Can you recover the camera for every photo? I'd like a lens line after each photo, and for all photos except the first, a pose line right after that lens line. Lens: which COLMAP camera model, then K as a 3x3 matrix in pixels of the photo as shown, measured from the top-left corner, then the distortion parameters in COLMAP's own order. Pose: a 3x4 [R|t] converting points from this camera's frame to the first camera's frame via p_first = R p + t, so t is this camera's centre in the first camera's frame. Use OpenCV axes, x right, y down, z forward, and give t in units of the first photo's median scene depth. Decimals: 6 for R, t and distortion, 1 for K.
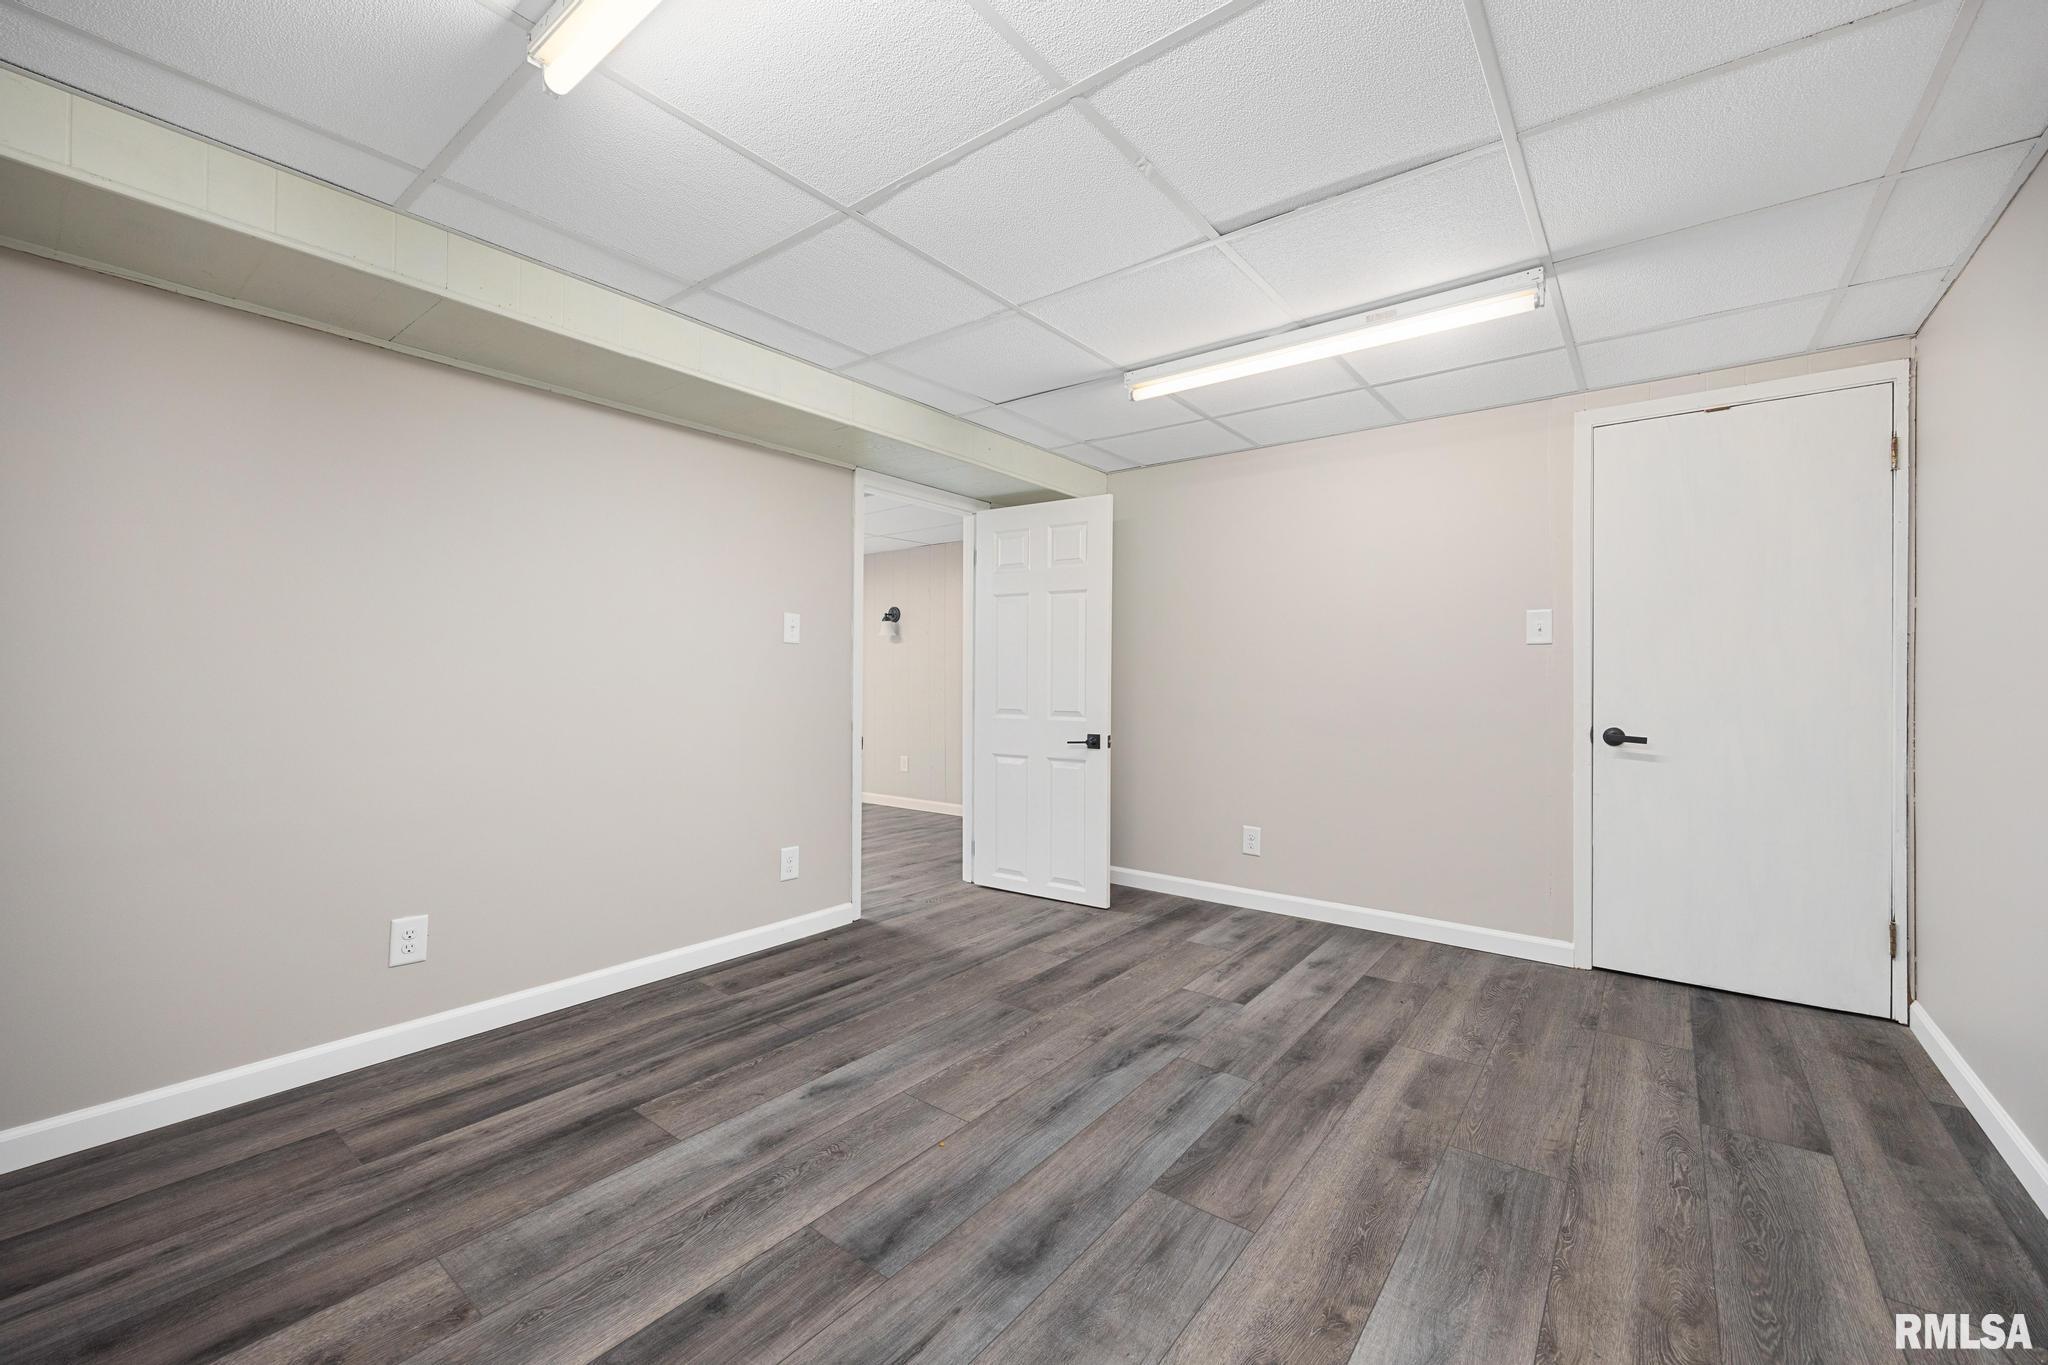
lens RADIAL K [[823.3, 0, 1024.5], [0, 823.3, 674.8], [0, 0, 1]] dist [0.009057, 0.000379]
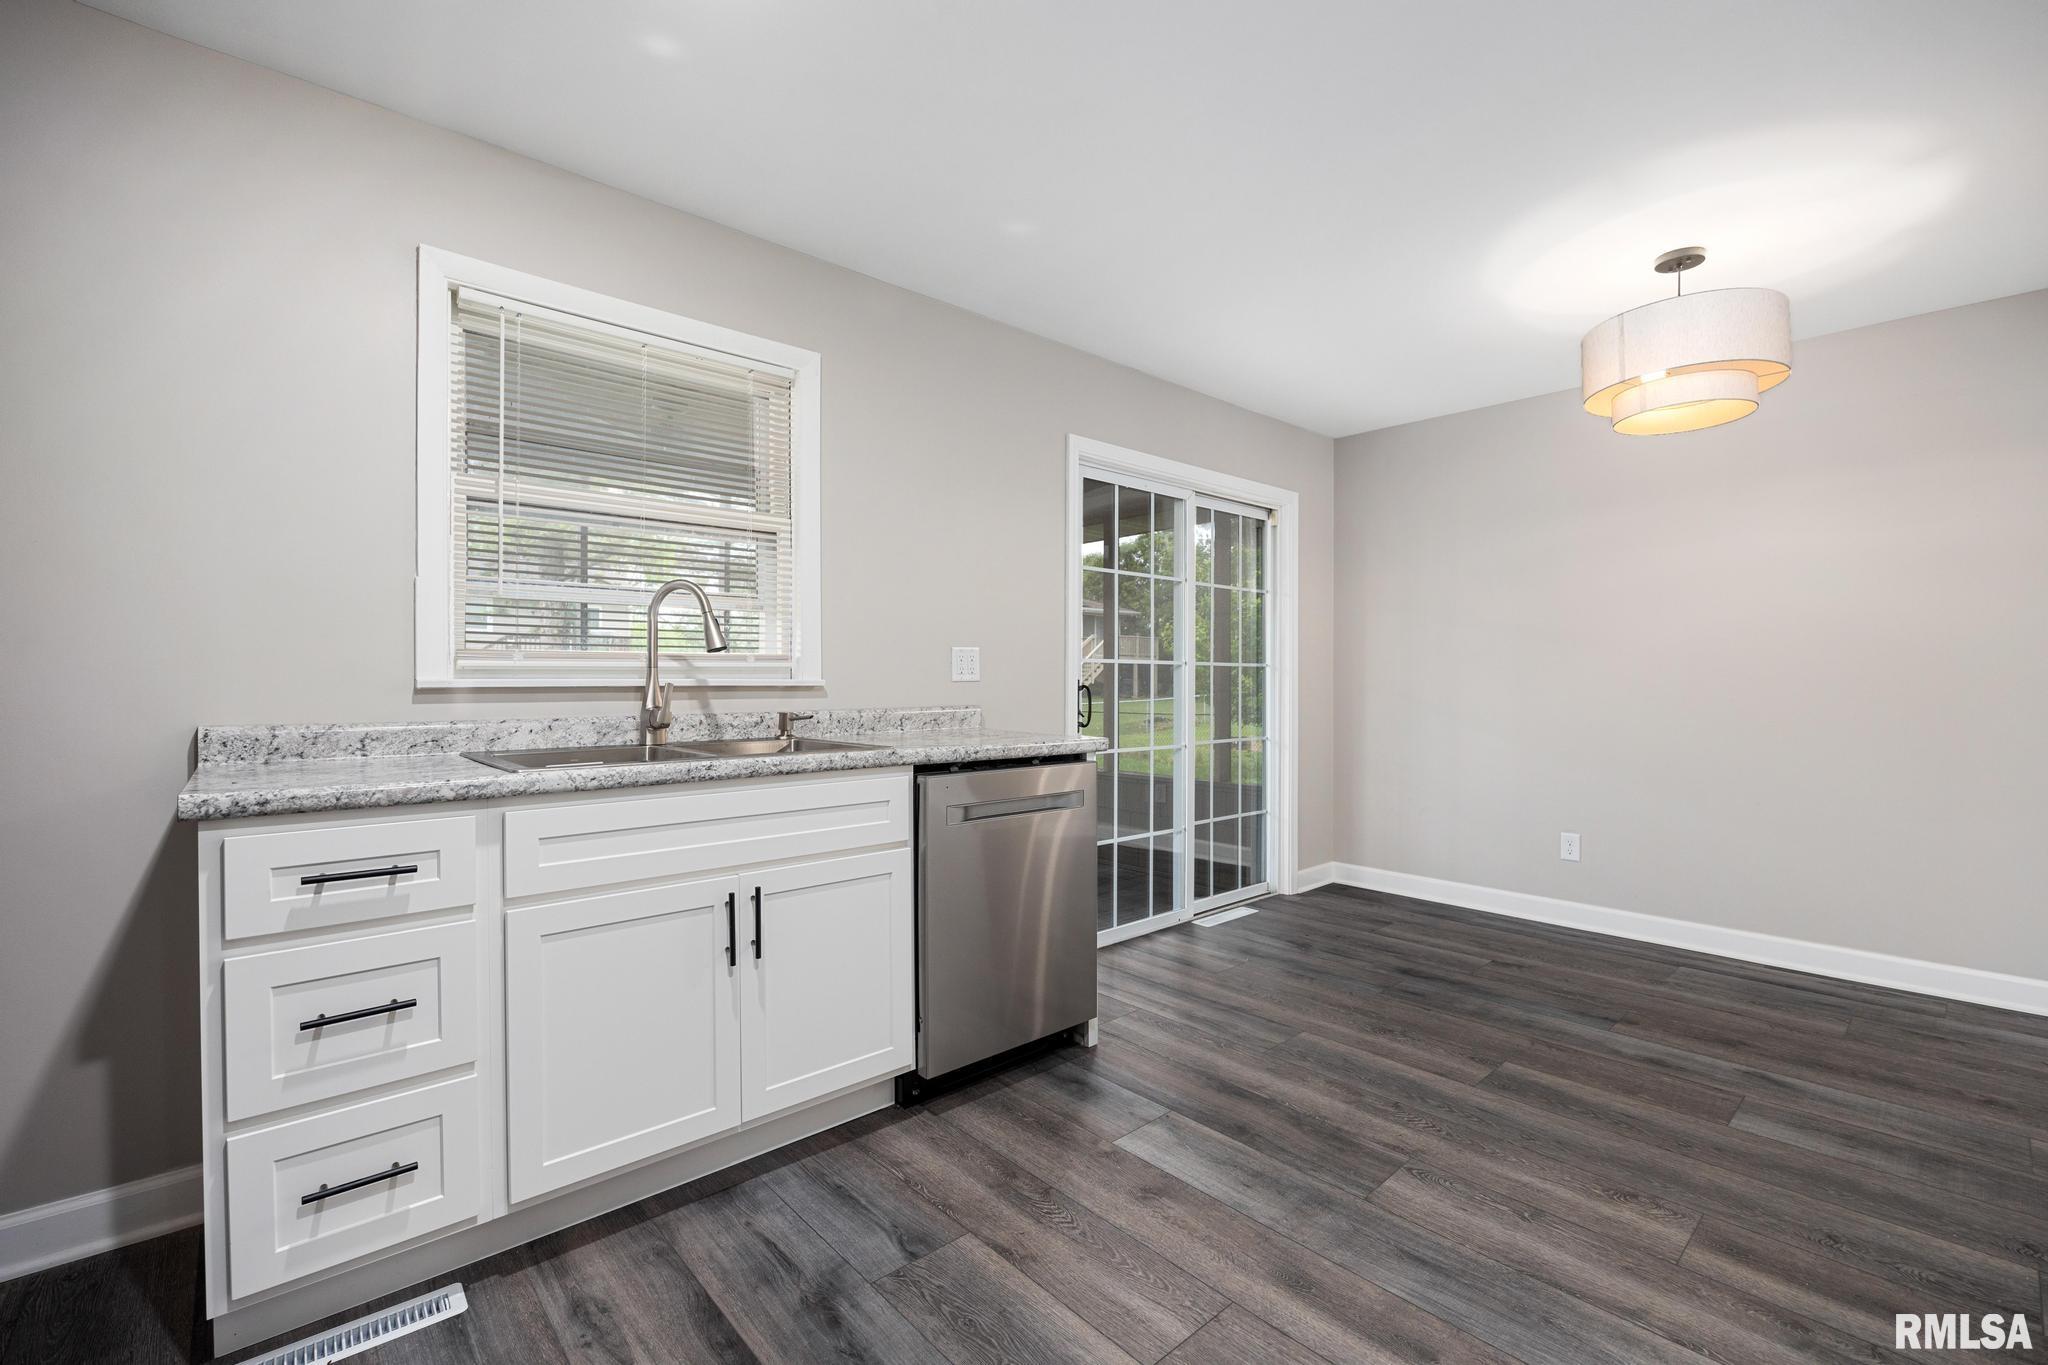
lens RADIAL K [[884.2, 0, 1026.3], [0, 884.2, 681.4], [0, 0, 1]] dist [0.000230, 0.000010]
pose [[-0.191034, 0.009370, -0.981539, 1.107606], [-0.009331, 0.999892, 0.011361, 0.007532], [0.981539, 0.011329, -0.190926, 0.338569]]
